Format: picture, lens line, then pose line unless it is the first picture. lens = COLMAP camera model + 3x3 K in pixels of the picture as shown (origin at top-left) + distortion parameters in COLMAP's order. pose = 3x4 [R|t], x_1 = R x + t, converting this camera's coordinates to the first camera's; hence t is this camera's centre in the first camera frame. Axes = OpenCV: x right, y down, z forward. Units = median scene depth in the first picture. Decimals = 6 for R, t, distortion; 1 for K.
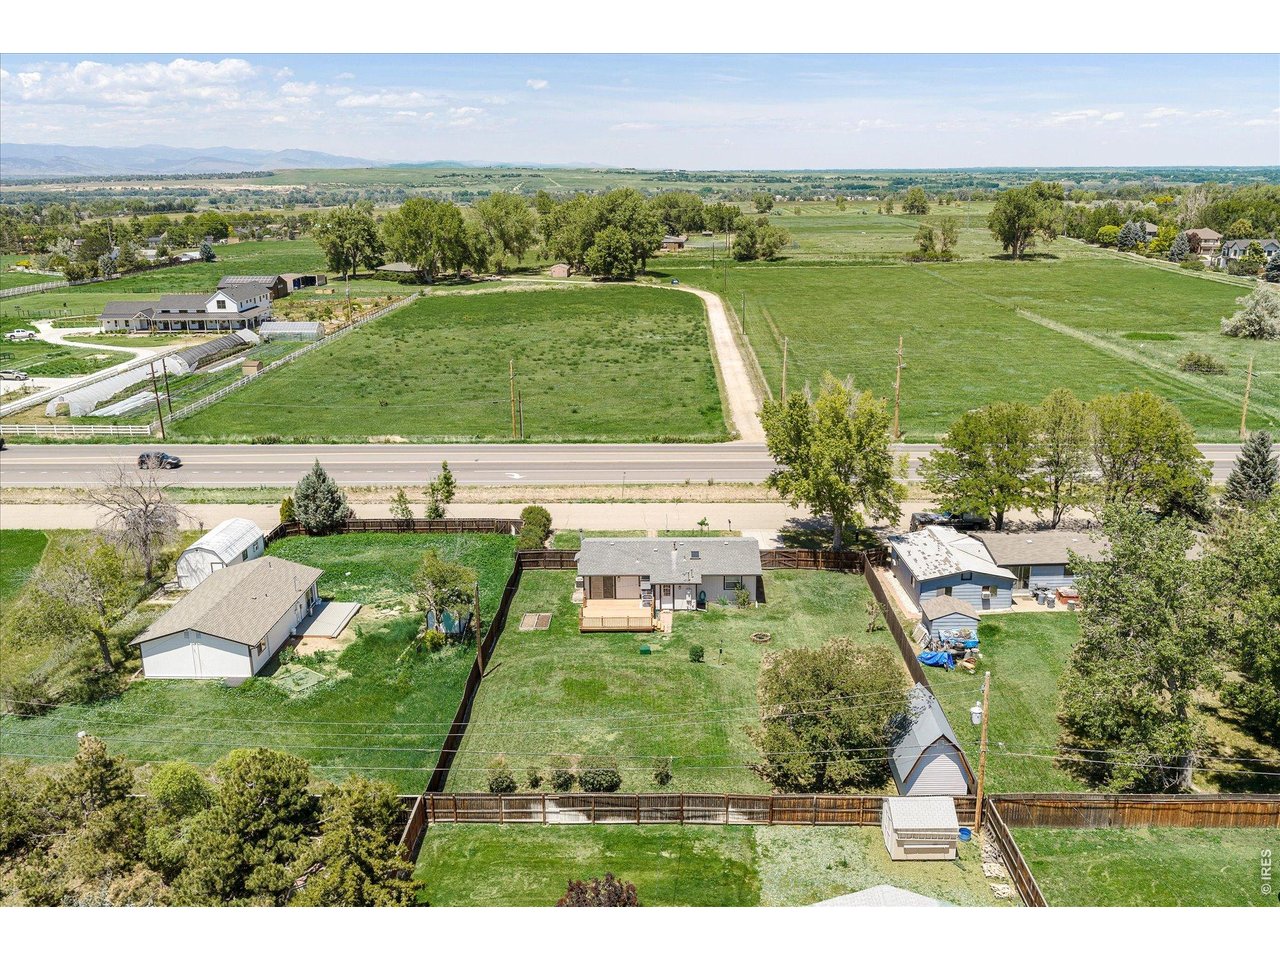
lens RADIAL K [[1063.2, 0, 640.0], [0, 1063.2, 480.0], [0, 0, 1]] dist [0.005099, -0.009914]
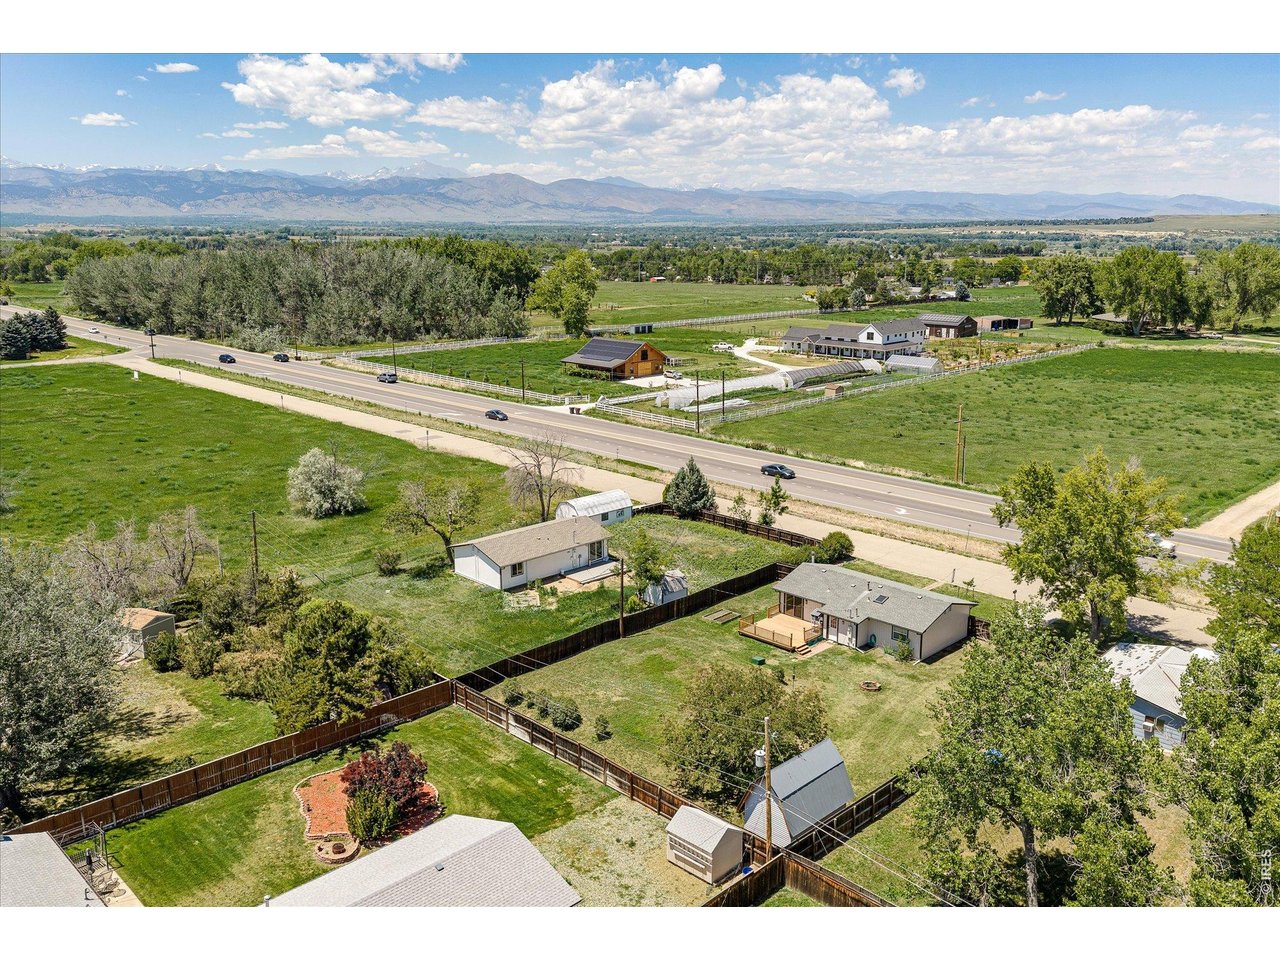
lens RADIAL K [[1046.9, 0, 640.0], [0, 1046.9, 480.0], [0, 0, 1]] dist [-0.003570, -0.005331]
pose [[0.717898, 0.173100, -0.674284, 0.202210], [-0.197139, 0.979494, 0.041562, -0.013842], [0.667651, 0.103090, 0.737302, 0.037029]]
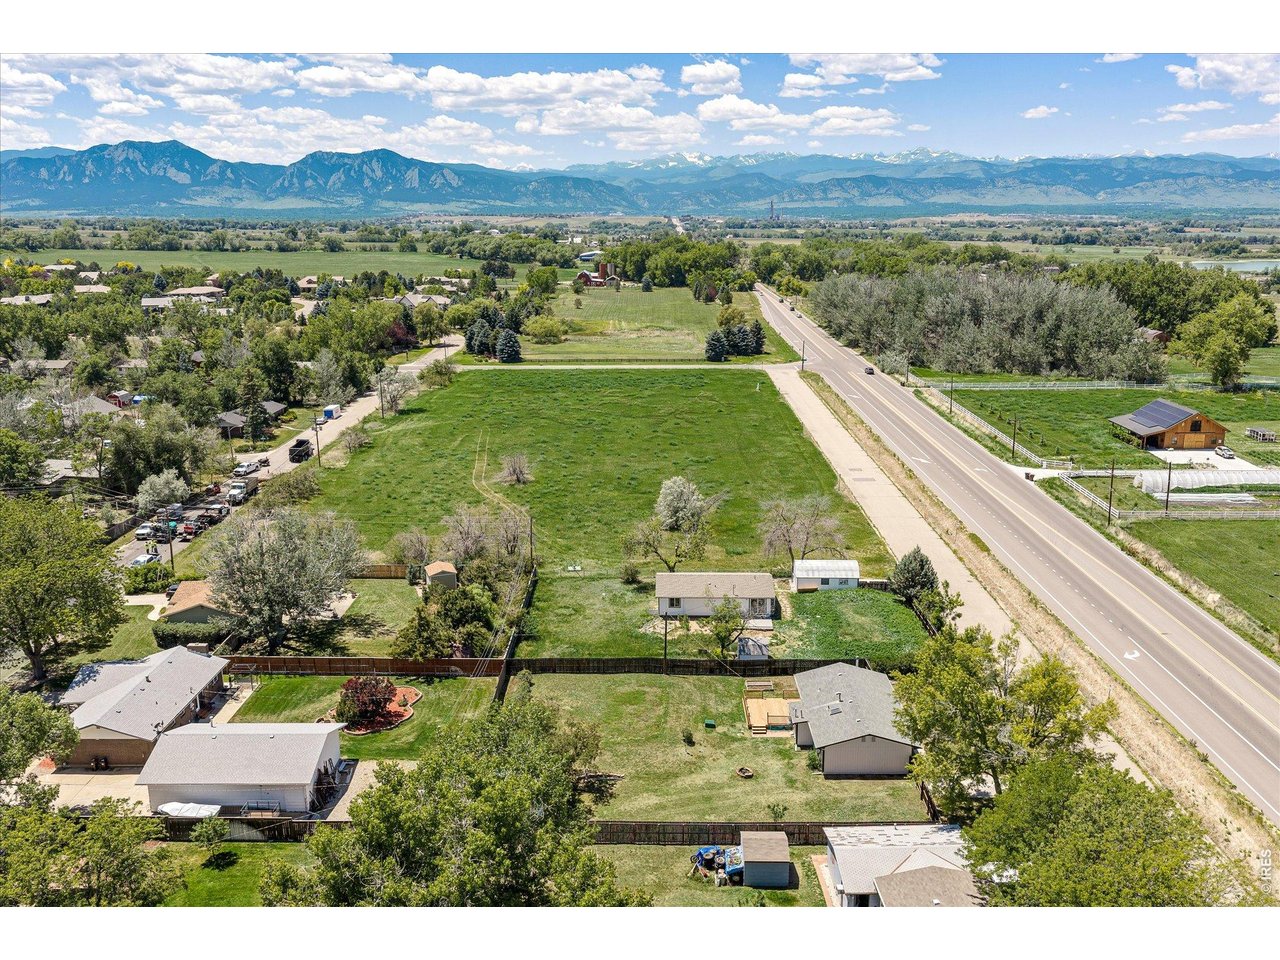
lens RADIAL K [[1046.9, 0, 640.0], [0, 1046.9, 480.0], [0, 0, 1]] dist [-0.003570, -0.005331]
pose [[-0.002269, 0.252944, -0.967478, 0.384876], [-0.268241, 0.931870, 0.244264, -0.134011], [0.963349, 0.260071, 0.065736, 0.251730]]
